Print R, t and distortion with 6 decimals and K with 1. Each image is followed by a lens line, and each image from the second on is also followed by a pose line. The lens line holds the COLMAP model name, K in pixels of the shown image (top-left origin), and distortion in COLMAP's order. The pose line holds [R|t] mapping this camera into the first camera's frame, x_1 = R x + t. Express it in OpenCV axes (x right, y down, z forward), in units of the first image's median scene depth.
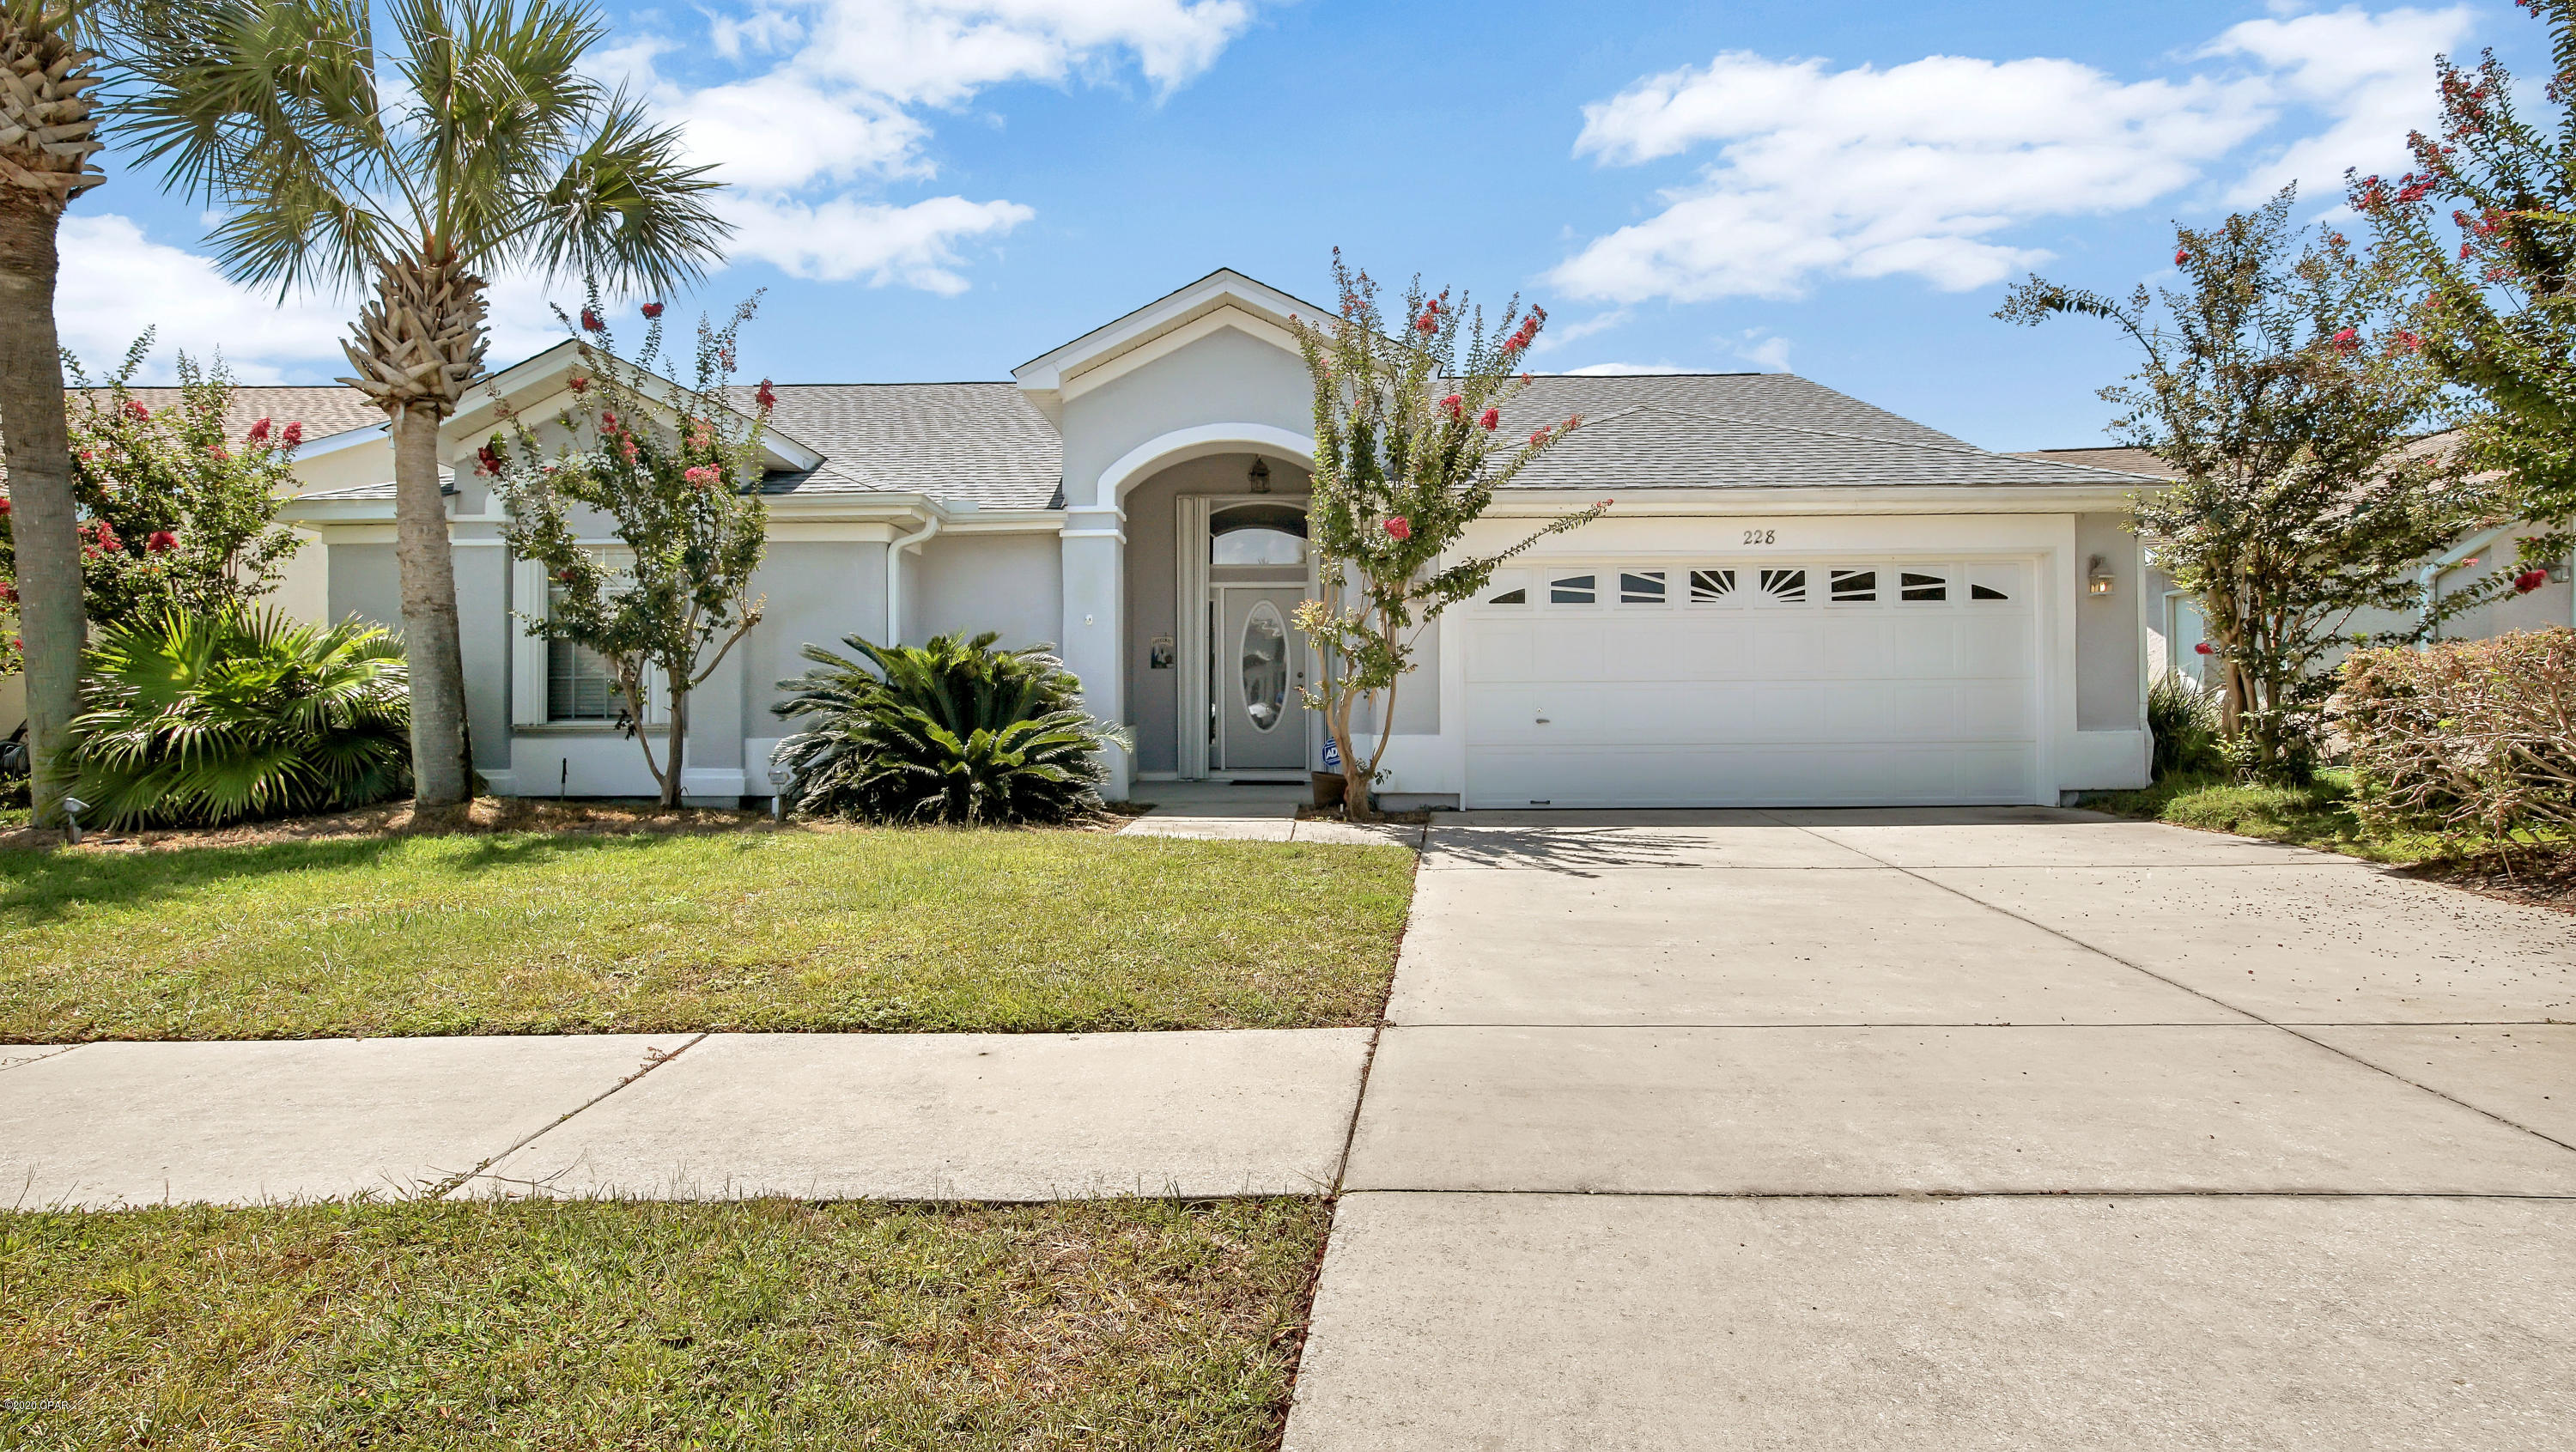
lens RADIAL K [[1196.9, 0, 1268.9], [0, 1196.9, 754.5], [0, 0, 1]] dist [-0.007019, 0.001163]
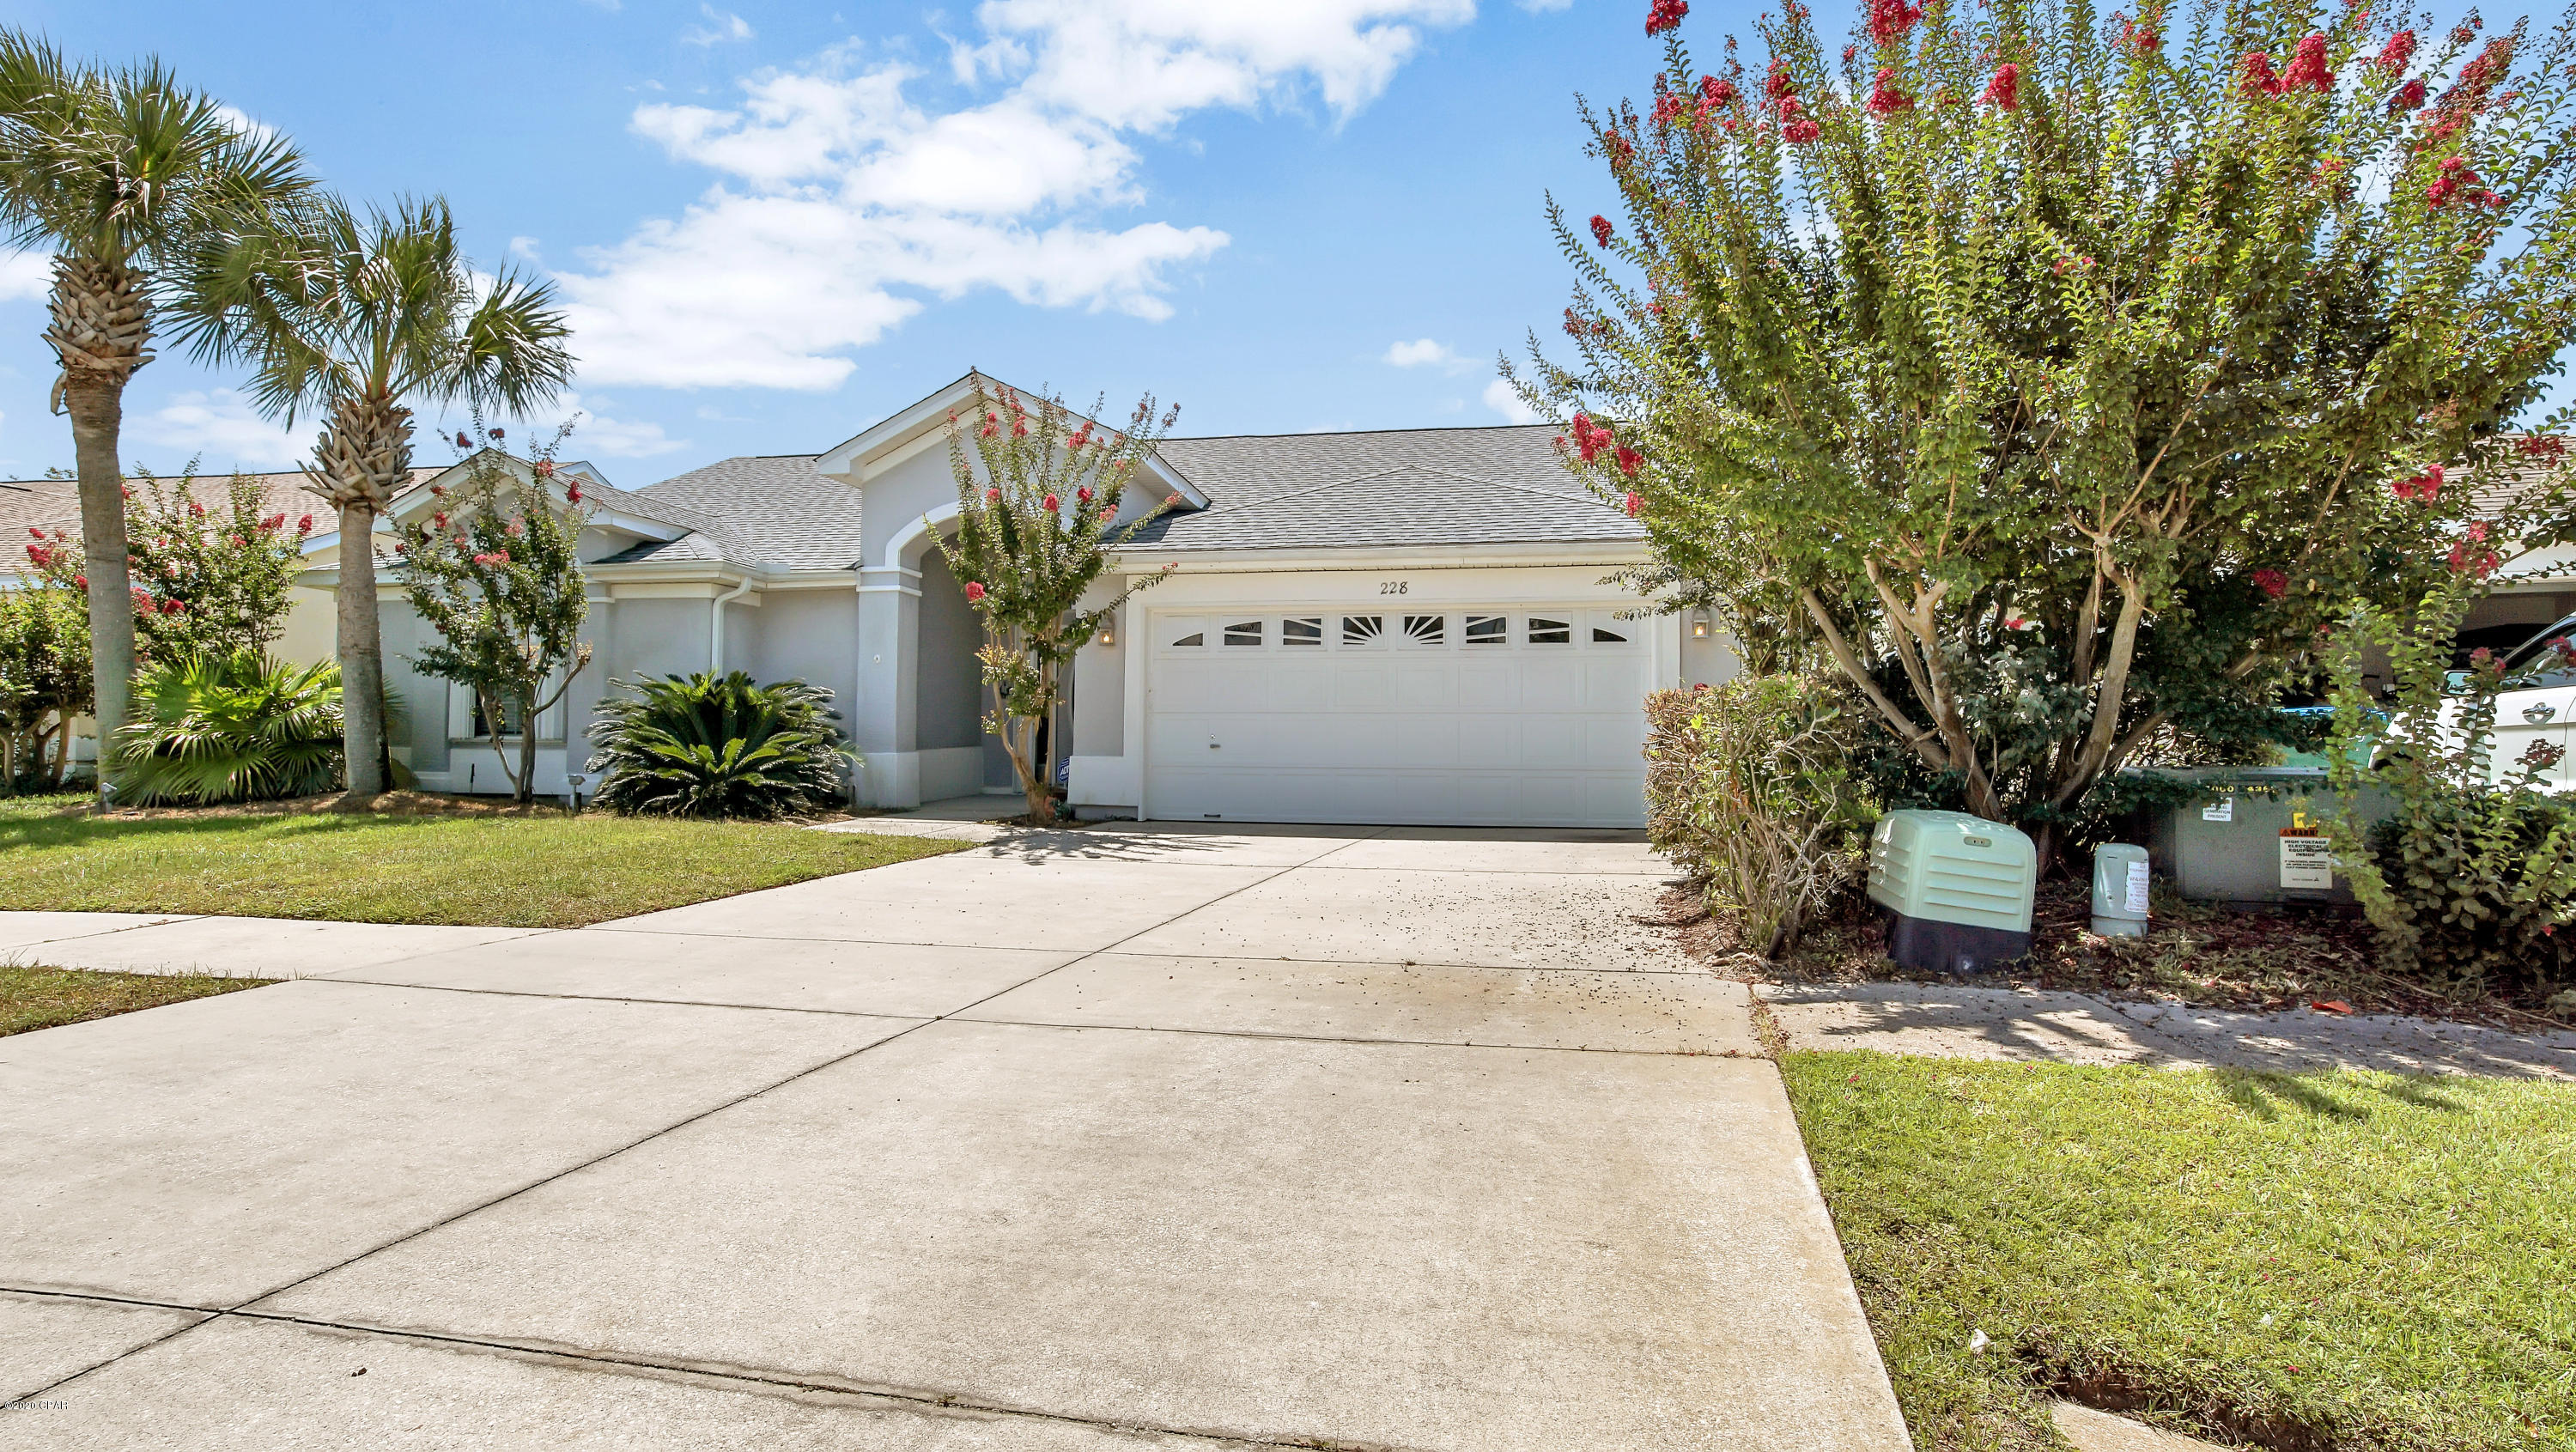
lens RADIAL K [[1237.0, 0, 1270.3], [0, 1237.0, 746.6], [0, 0, 1]] dist [-0.004213, -0.000504]
pose [[0.984891, 0.013987, -0.172610, 0.550613], [-0.018832, 0.999472, -0.026465, 0.003991], [0.172148, 0.029316, 0.984635, -0.202740]]
